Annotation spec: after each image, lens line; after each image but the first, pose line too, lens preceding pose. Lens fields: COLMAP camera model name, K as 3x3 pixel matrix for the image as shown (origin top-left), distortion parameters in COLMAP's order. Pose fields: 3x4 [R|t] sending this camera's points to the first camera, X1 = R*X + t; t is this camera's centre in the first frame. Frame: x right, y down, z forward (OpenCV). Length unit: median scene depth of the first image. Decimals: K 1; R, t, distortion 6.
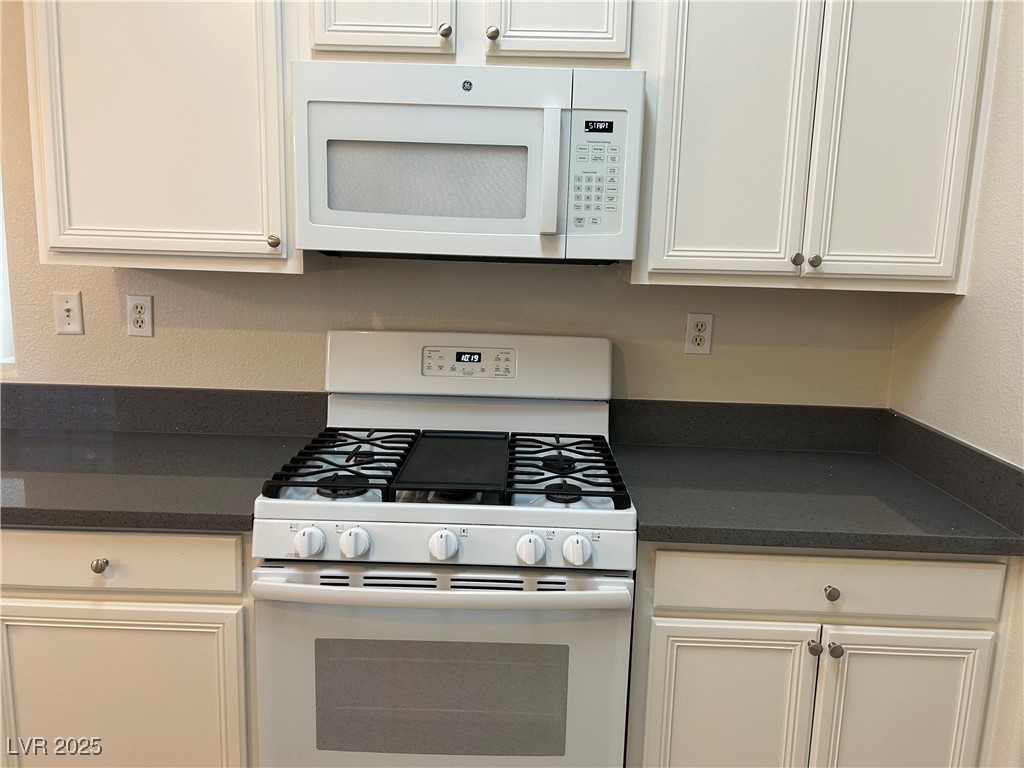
lens RADIAL K [[775.0, 0, 515.3], [0, 775.0, 380.9], [0, 0, 1]] dist [0.062194, -0.071068]
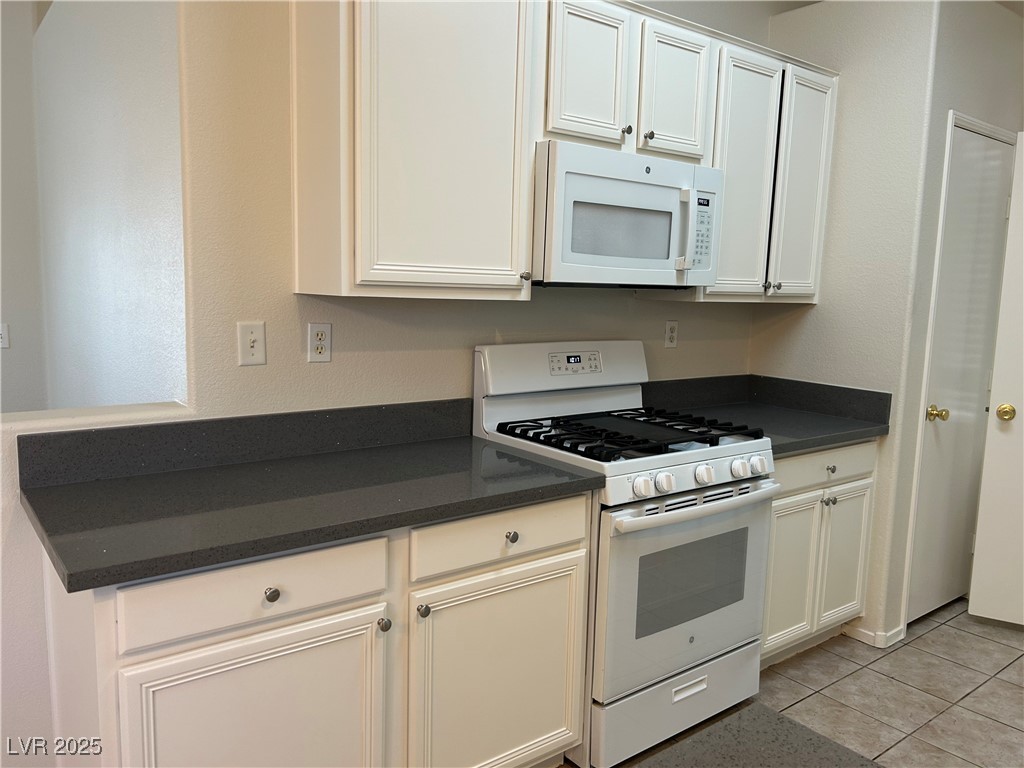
lens RADIAL K [[775.0, 0, 508.2], [0, 775.0, 389.3], [0, 0, 1]] dist [0.062194, -0.071068]
pose [[0.783411, -0.090237, 0.614919, -1.179838], [0.095754, 0.995115, 0.024038, -0.026675], [-0.614084, 0.040049, 0.788224, 0.021075]]
